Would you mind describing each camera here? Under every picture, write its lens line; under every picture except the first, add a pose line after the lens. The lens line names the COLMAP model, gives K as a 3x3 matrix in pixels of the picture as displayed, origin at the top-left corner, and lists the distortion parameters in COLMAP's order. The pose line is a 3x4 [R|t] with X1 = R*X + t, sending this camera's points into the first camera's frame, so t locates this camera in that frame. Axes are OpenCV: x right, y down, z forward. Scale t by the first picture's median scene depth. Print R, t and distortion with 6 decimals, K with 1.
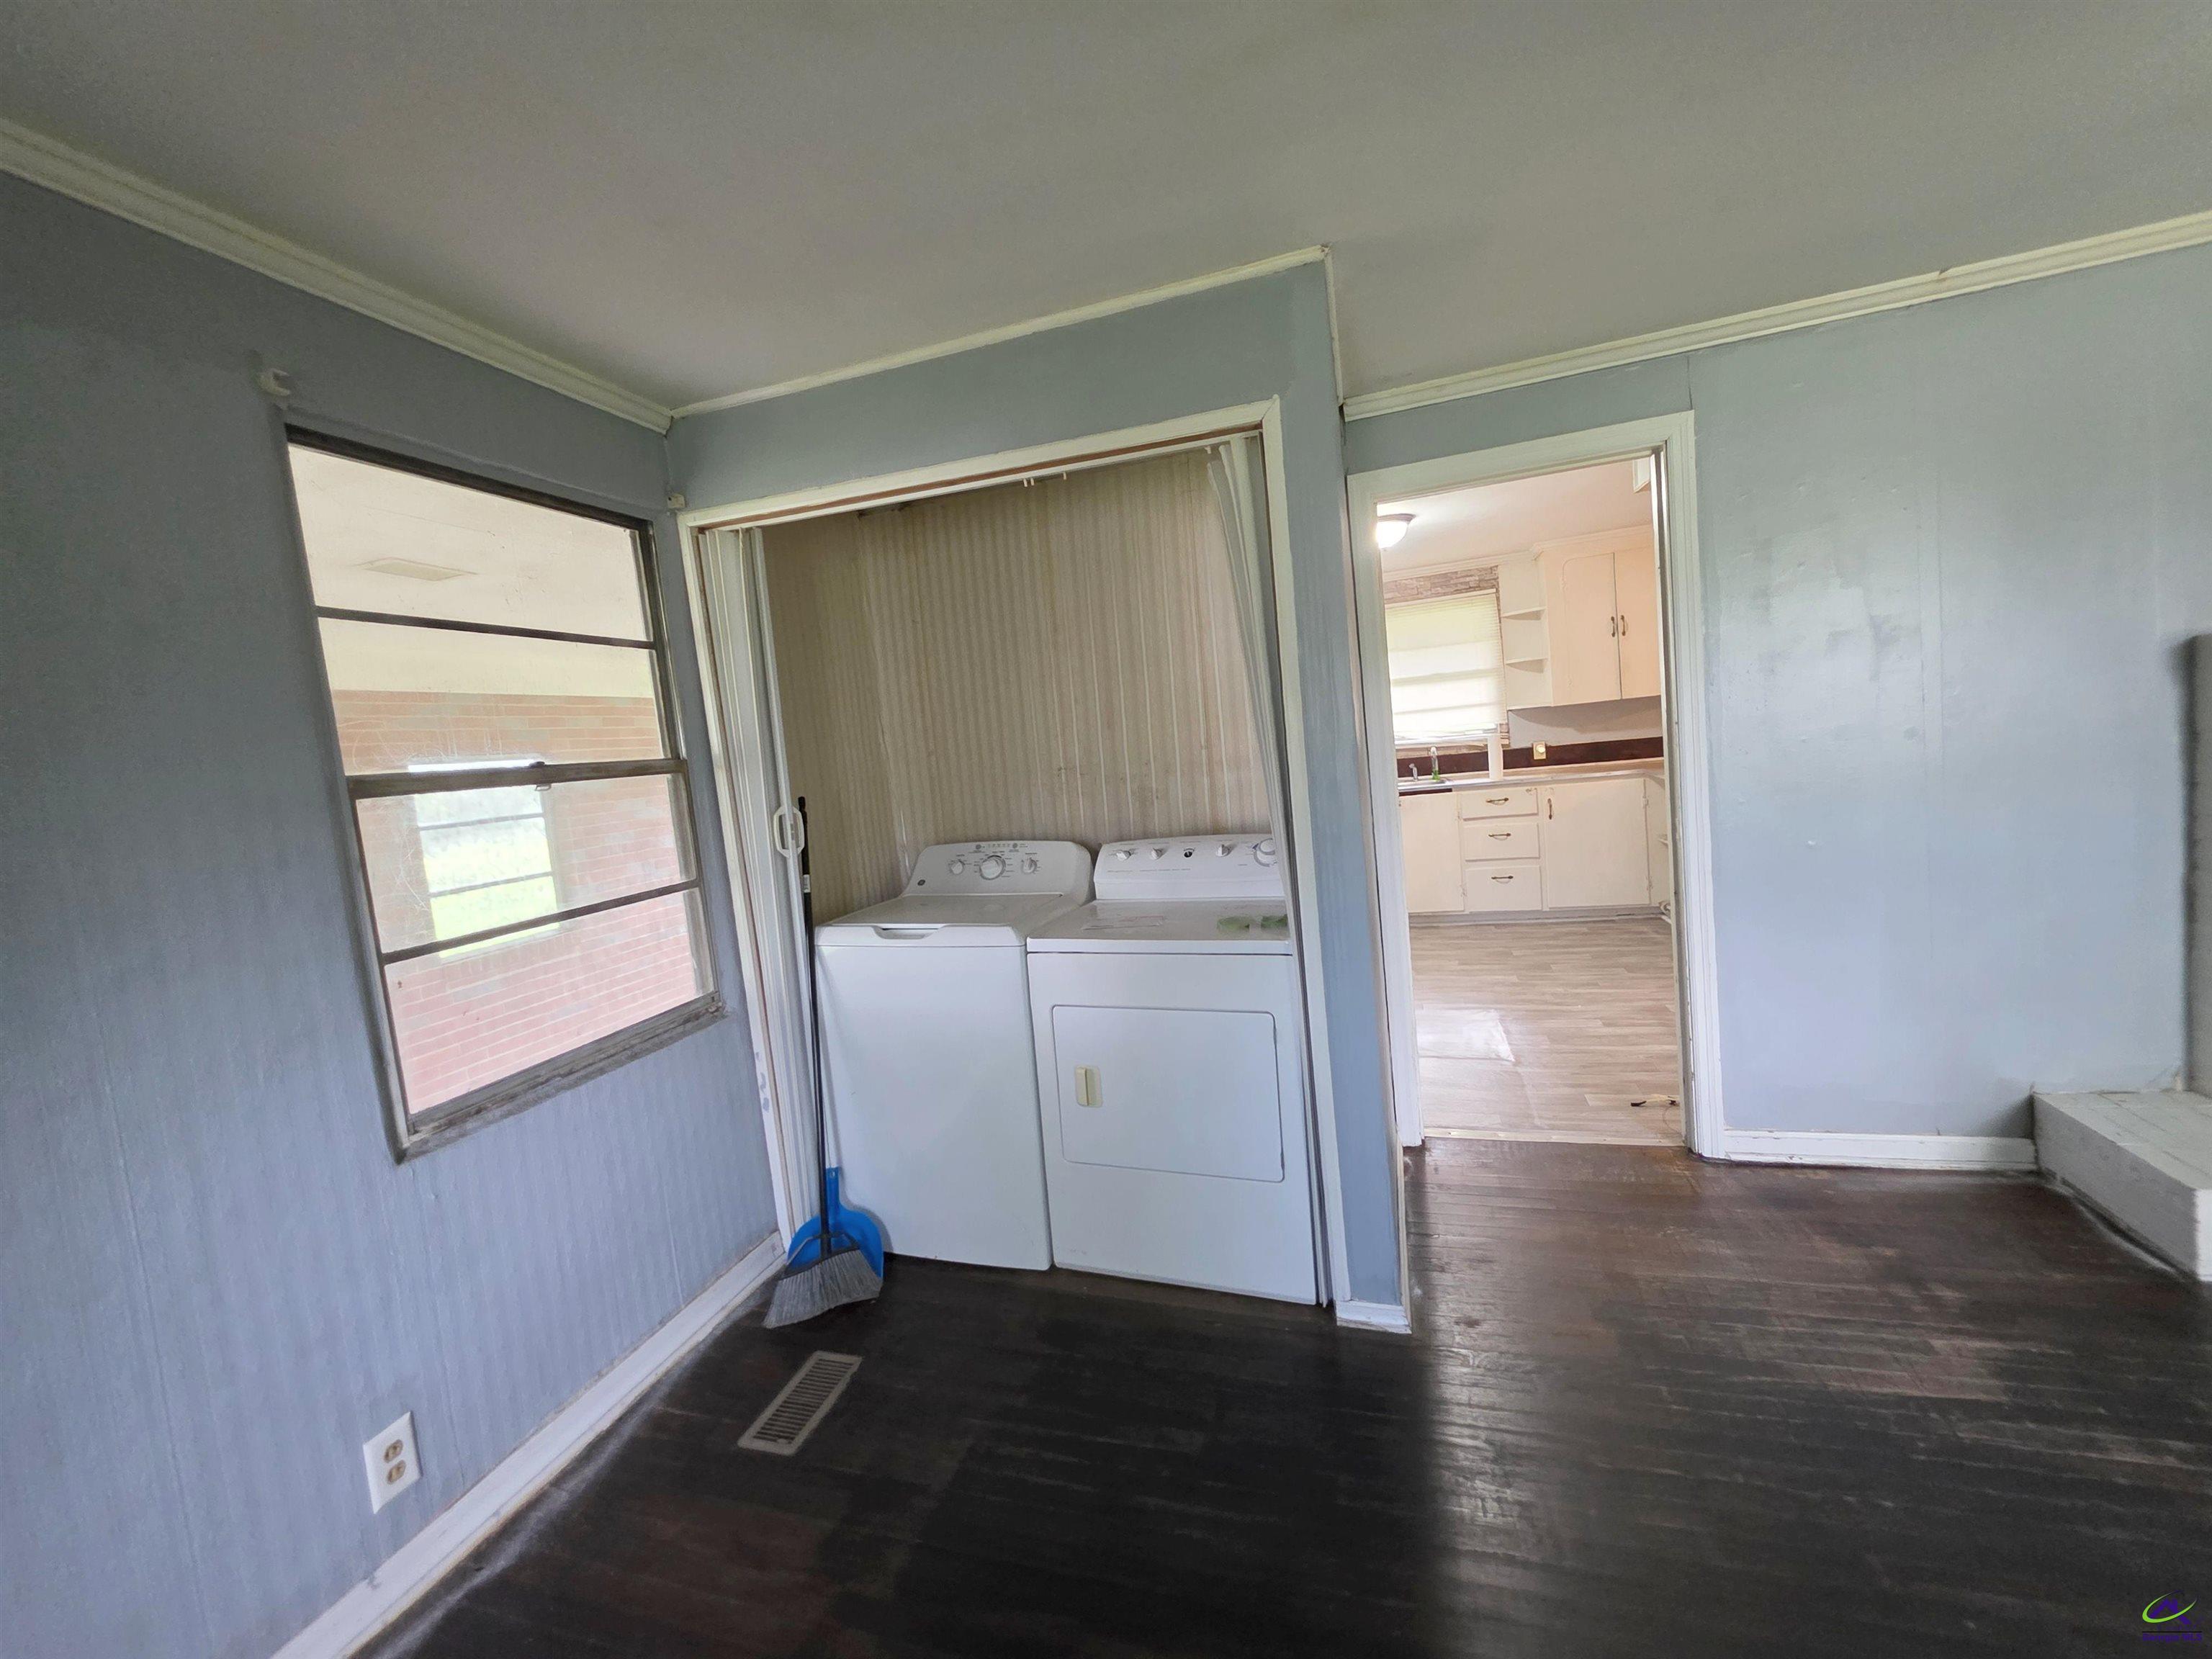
lens RADIAL K [[900.4, 0, 1096.9], [0, 900.4, 820.4], [0, 0, 1]] dist [0.001293, 0.001744]
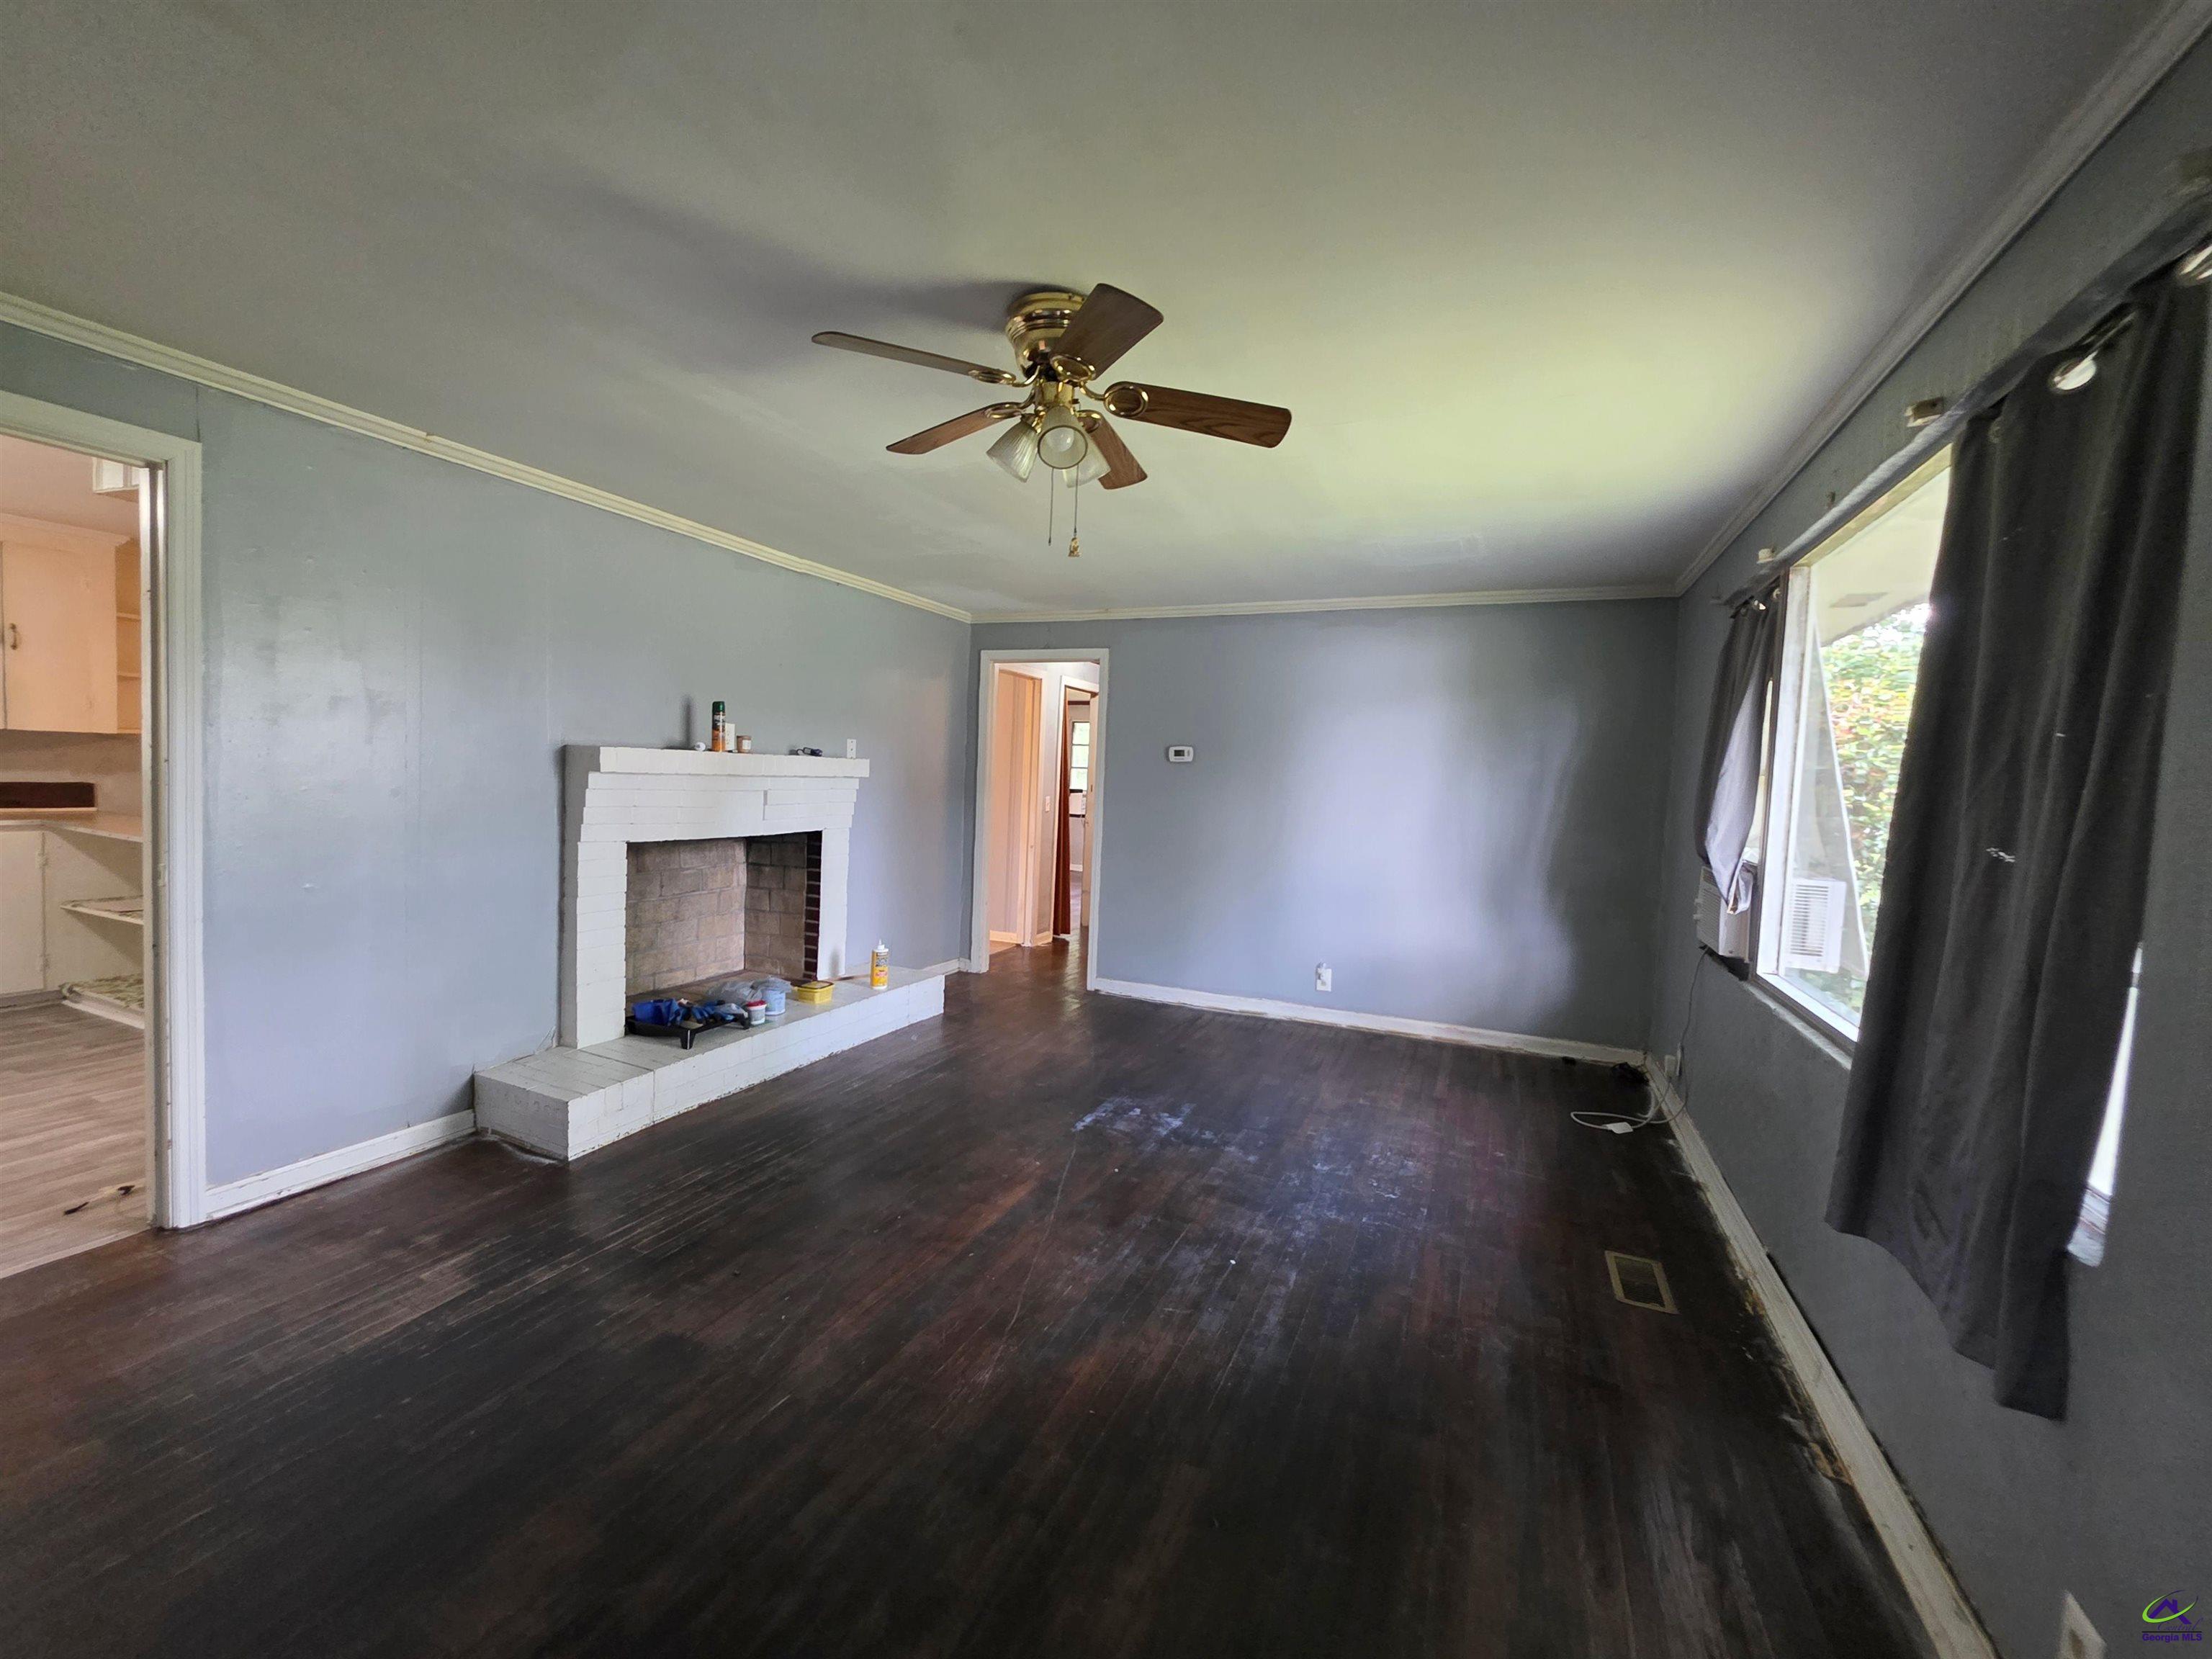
lens RADIAL K [[900.4, 0, 1096.9], [0, 900.4, 820.4], [0, 0, 1]] dist [0.001293, 0.001744]
pose [[0.125786, 0.054553, 0.990556, -0.162844], [0.026936, 0.997931, -0.058379, 0.035276], [-0.991692, 0.034025, 0.124056, -0.071058]]
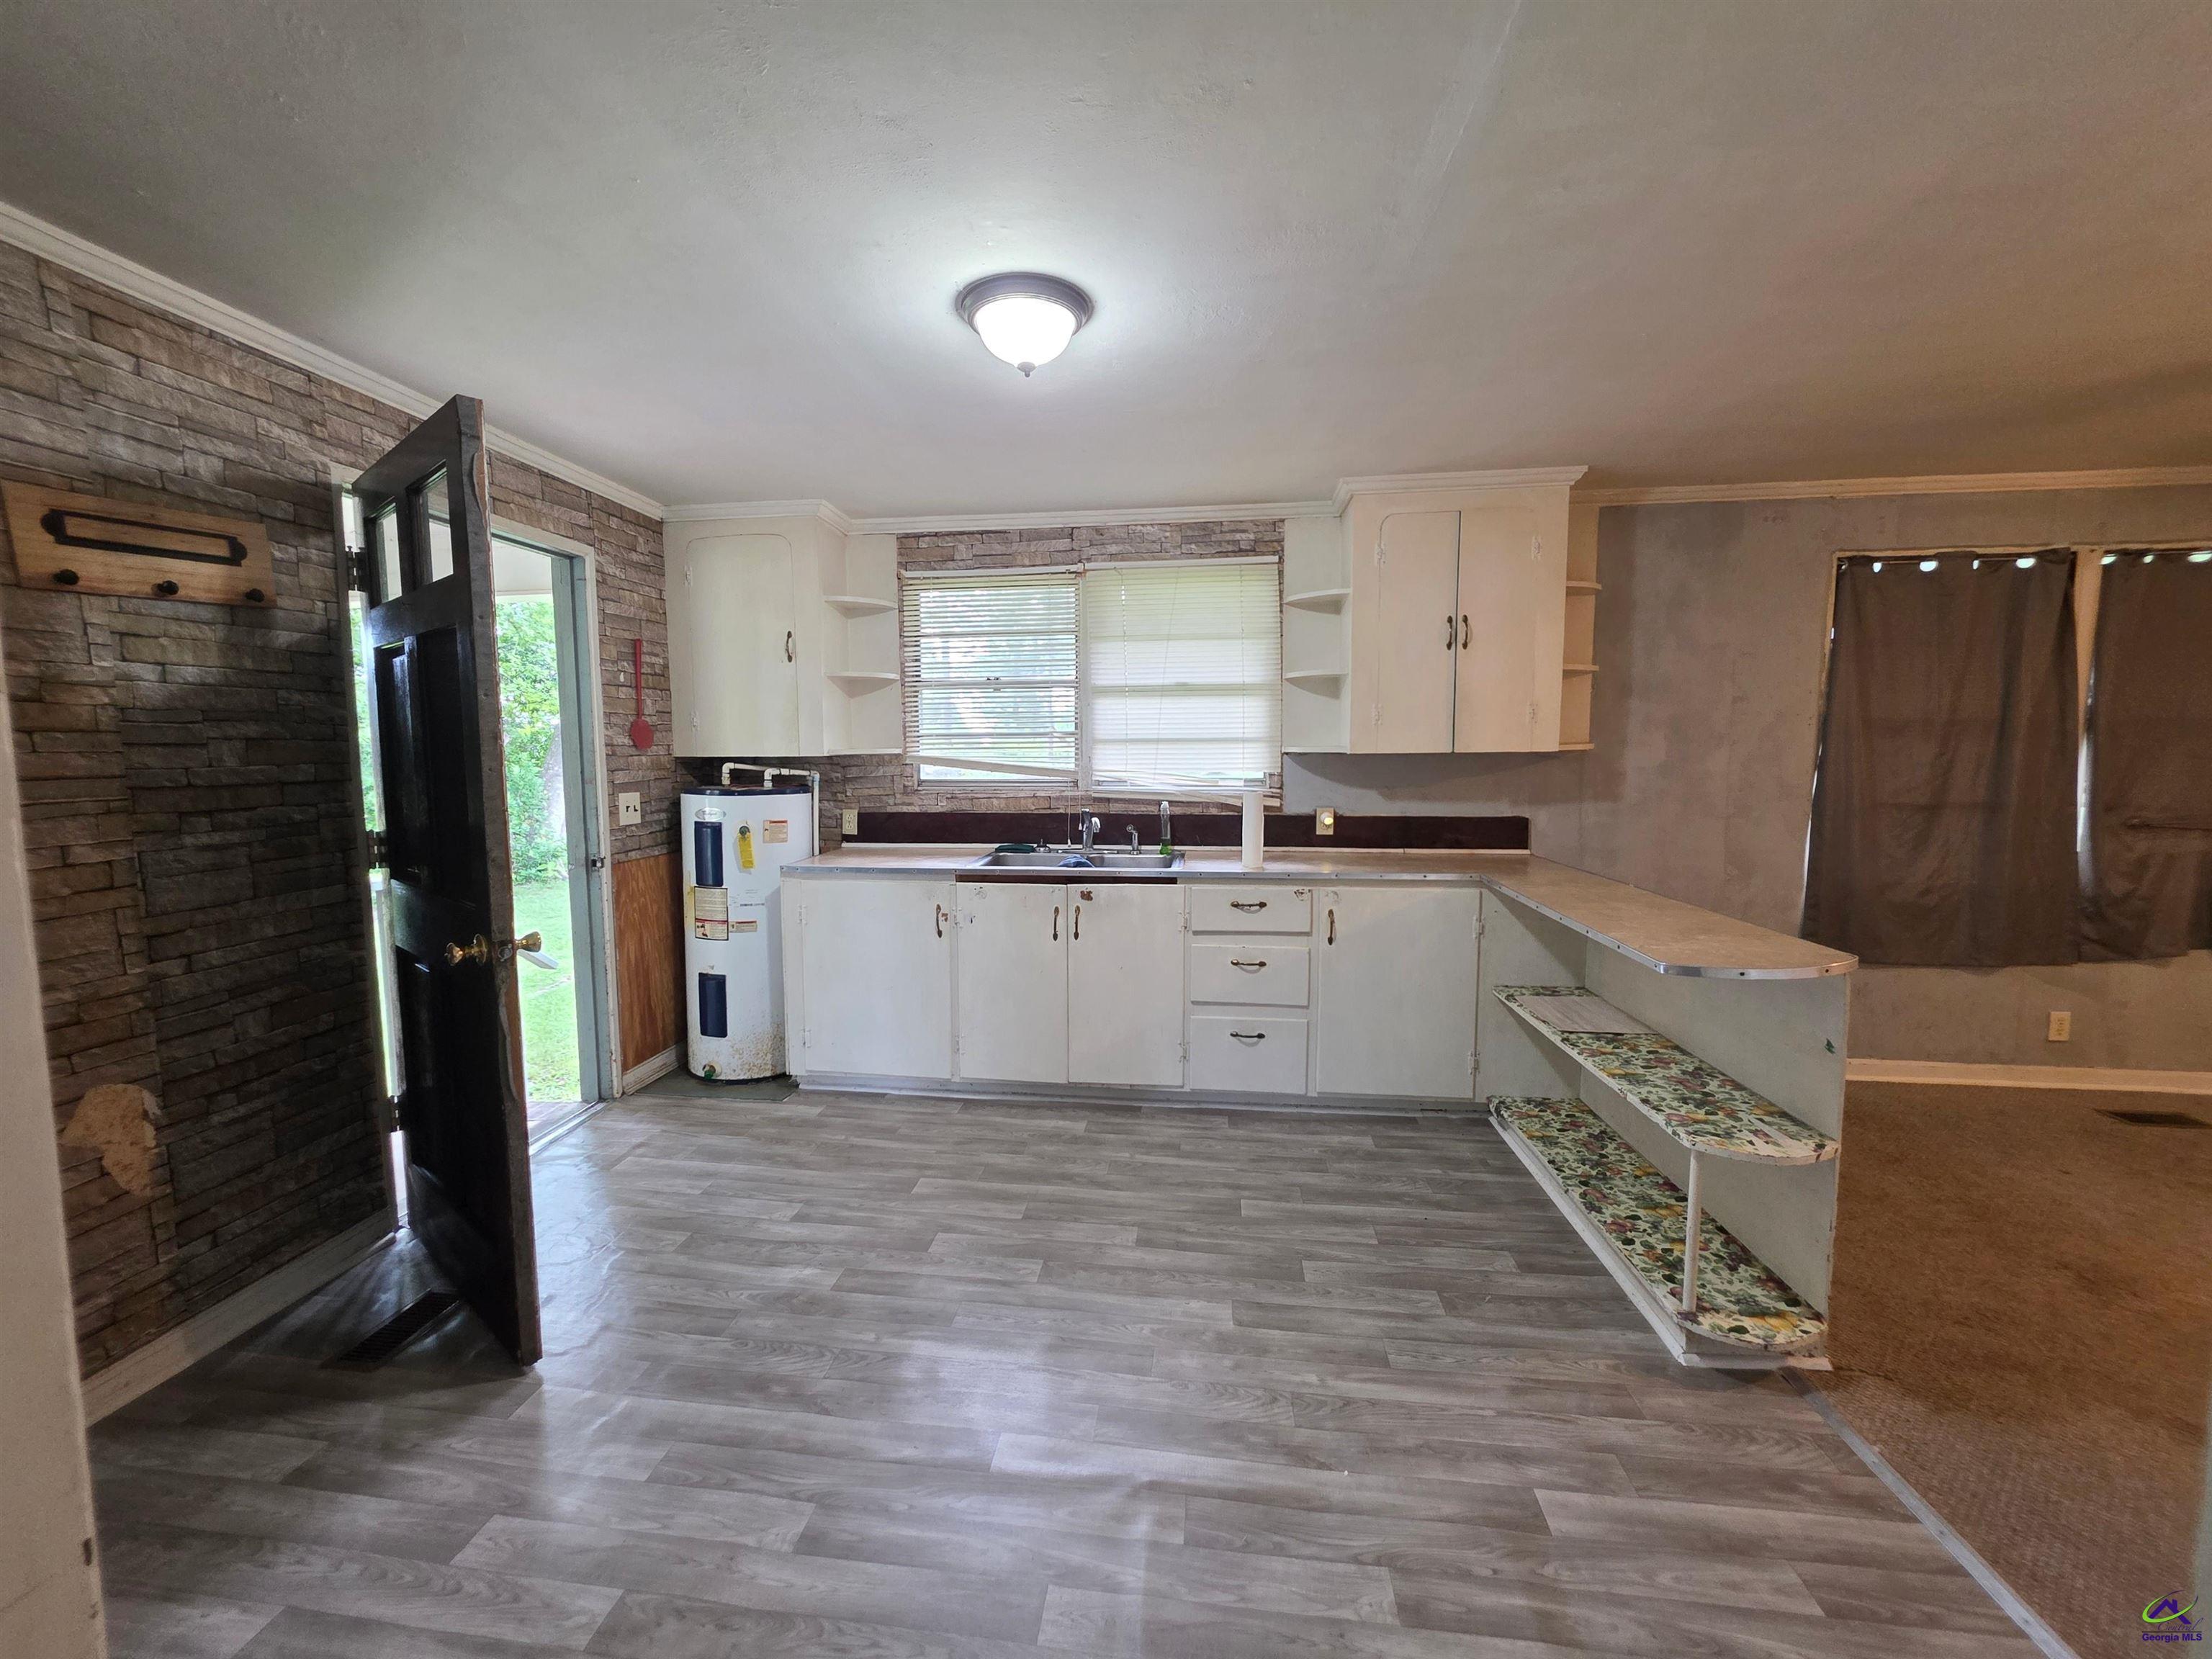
lens RADIAL K [[900.4, 0, 1096.9], [0, 900.4, 820.4], [0, 0, 1]] dist [0.001293, 0.001744]
pose [[0.977957, 0.081688, 0.192164, 0.531720], [-0.079361, 0.996650, -0.019785, -0.131356], [-0.193136, 0.004098, 0.981163, 1.024463]]
